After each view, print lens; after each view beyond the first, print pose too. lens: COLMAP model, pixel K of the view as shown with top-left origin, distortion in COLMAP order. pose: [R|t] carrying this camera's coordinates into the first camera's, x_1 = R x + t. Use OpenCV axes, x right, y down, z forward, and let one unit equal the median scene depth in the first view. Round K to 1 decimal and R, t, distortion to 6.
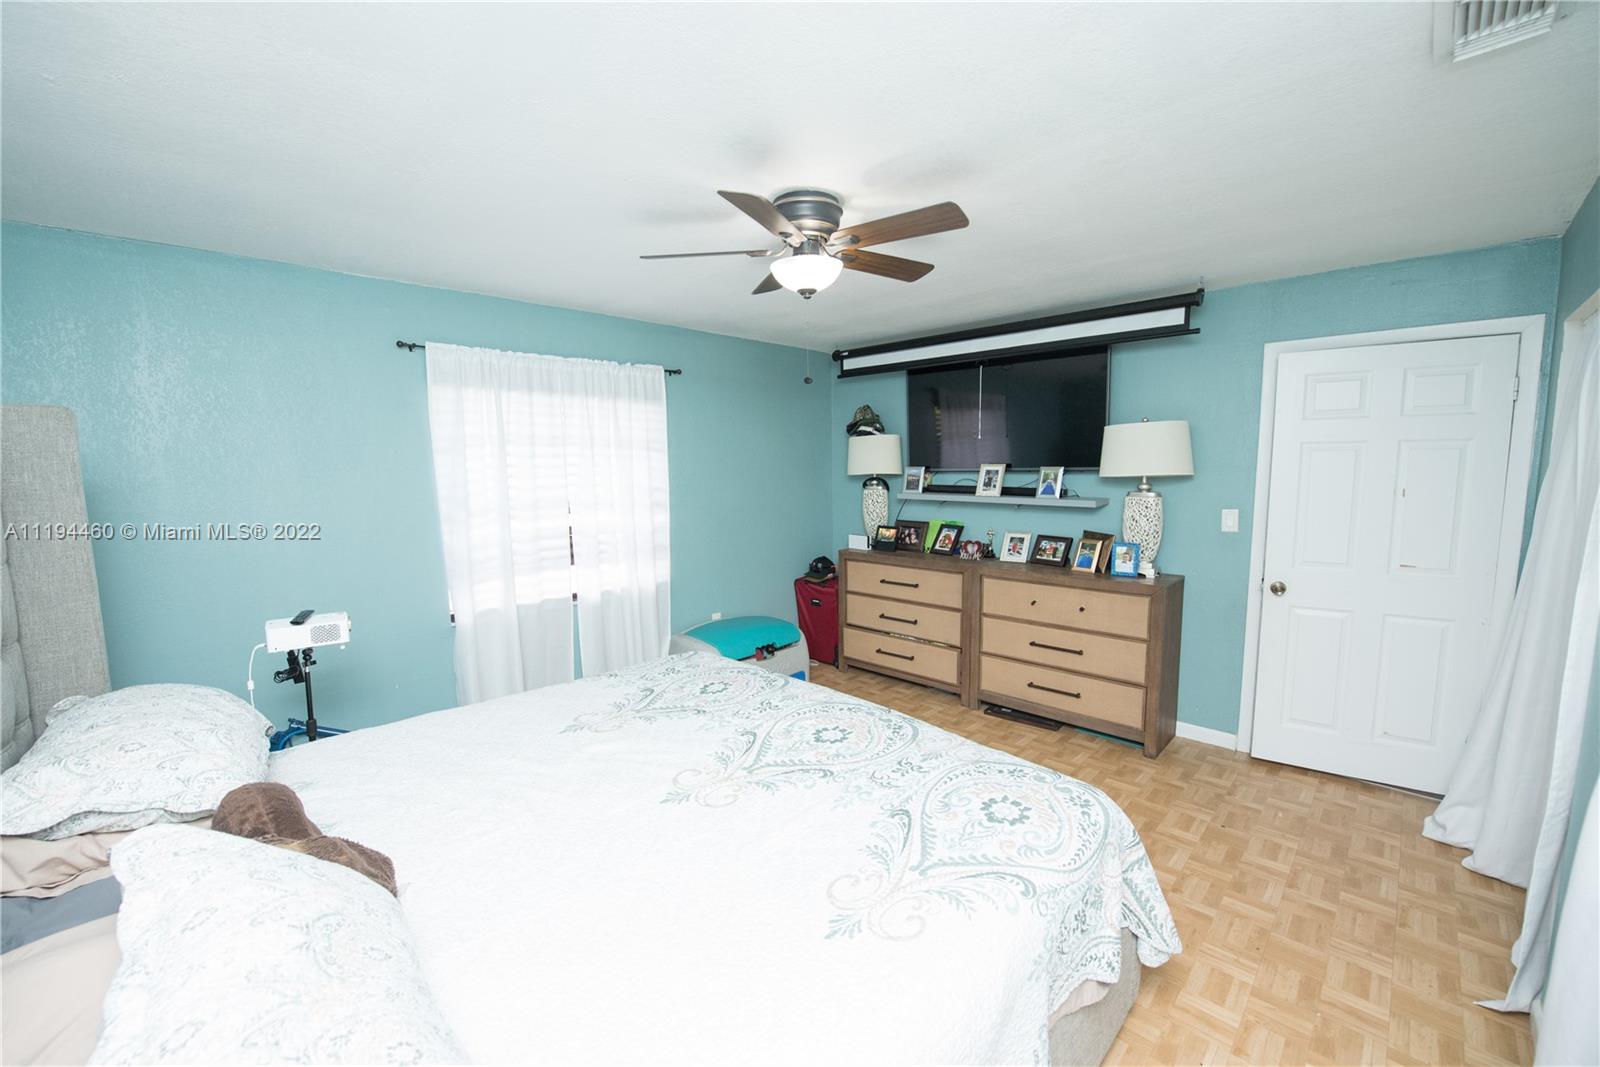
lens RADIAL K [[637.0, 0, 793.2], [0, 637.0, 535.9], [0, 0, 1]] dist [-0.013355, -0.003217]
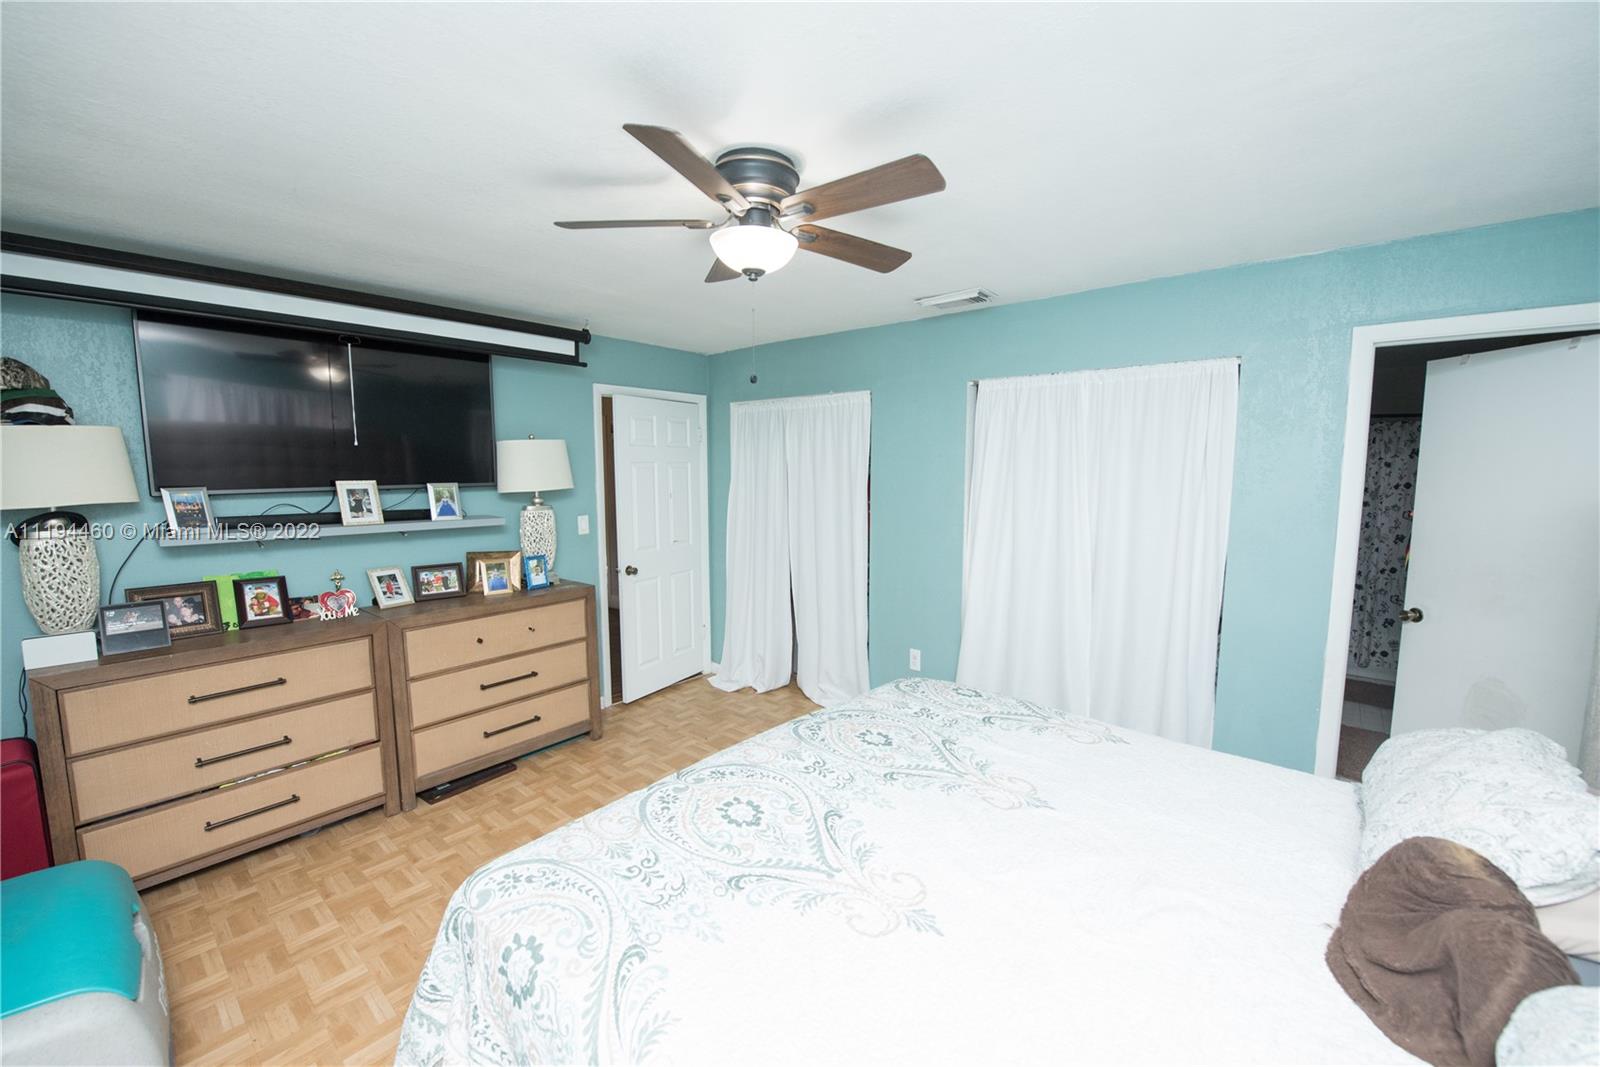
lens RADIAL K [[637.0, 0, 793.2], [0, 637.0, 535.9], [0, 0, 1]] dist [-0.013355, -0.003217]
pose [[-0.076083, -0.092300, 0.992820, -0.490136], [0.118902, 0.987762, 0.100942, -0.070249], [-0.989987, 0.125729, -0.064177, 0.611944]]
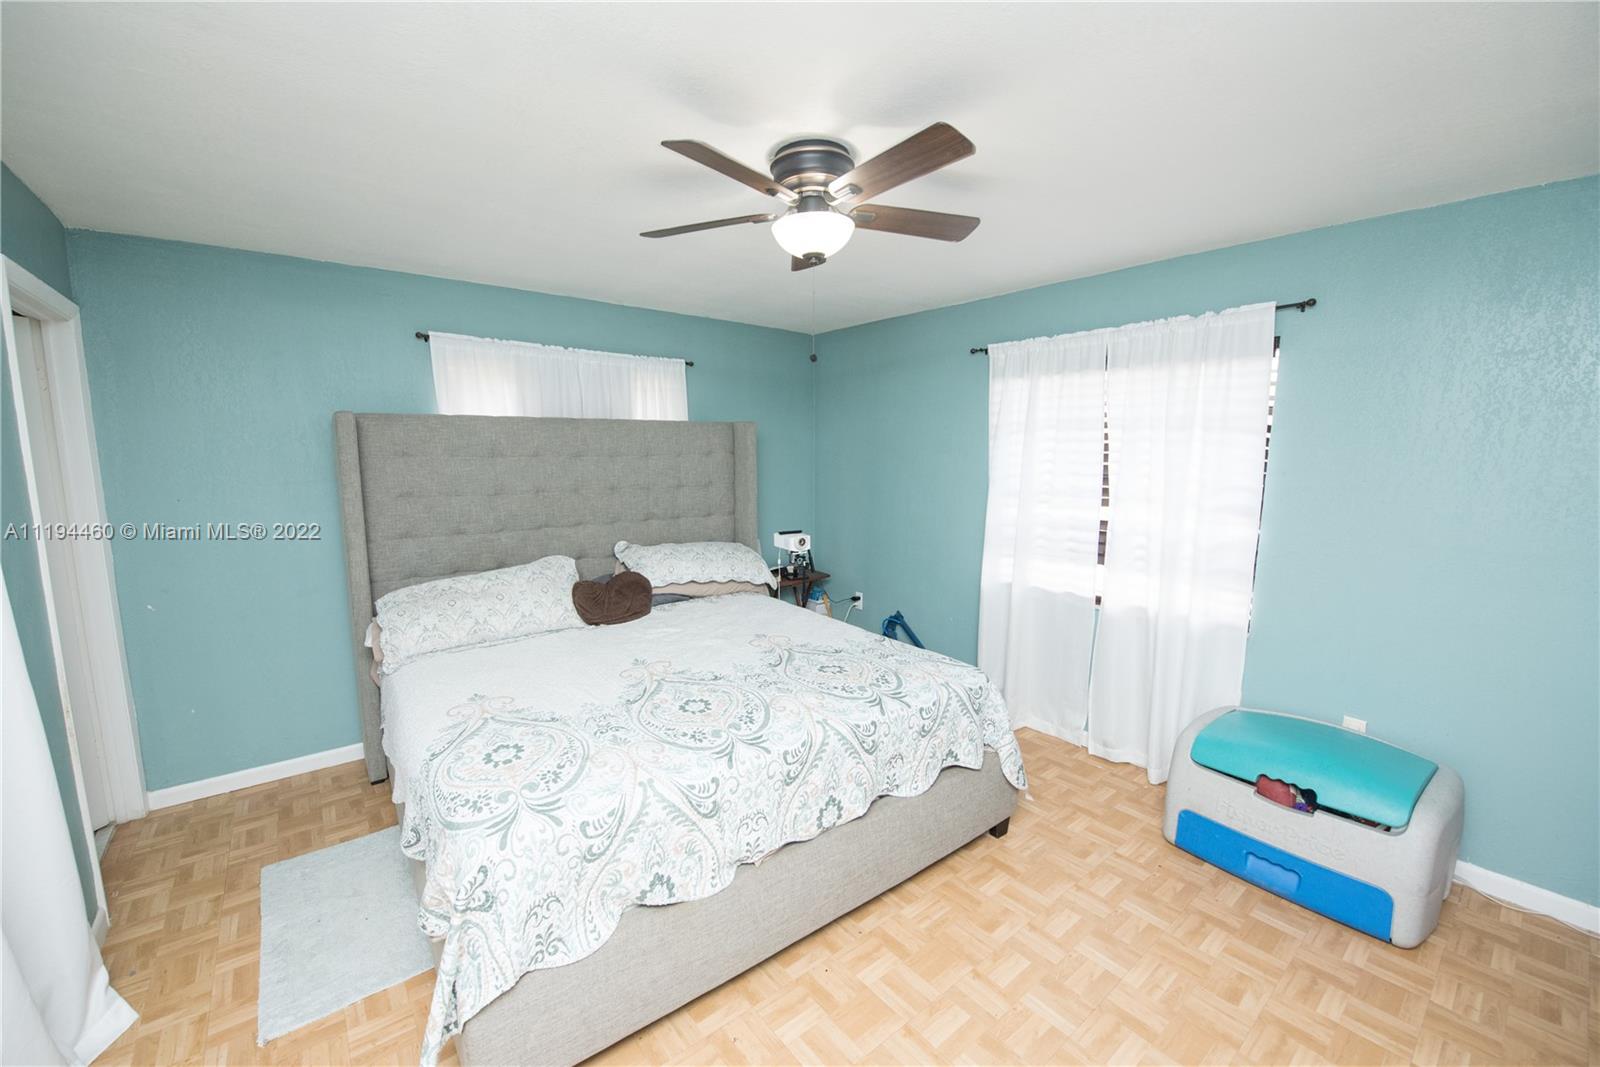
lens RADIAL K [[637.0, 0, 793.2], [0, 637.0, 535.9], [0, 0, 1]] dist [-0.013355, -0.003217]
pose [[-0.116756, 0.143472, -0.982743, 0.554325], [-0.114990, 0.980903, 0.156865, -0.080891], [0.986481, 0.131320, -0.098028, 0.649638]]
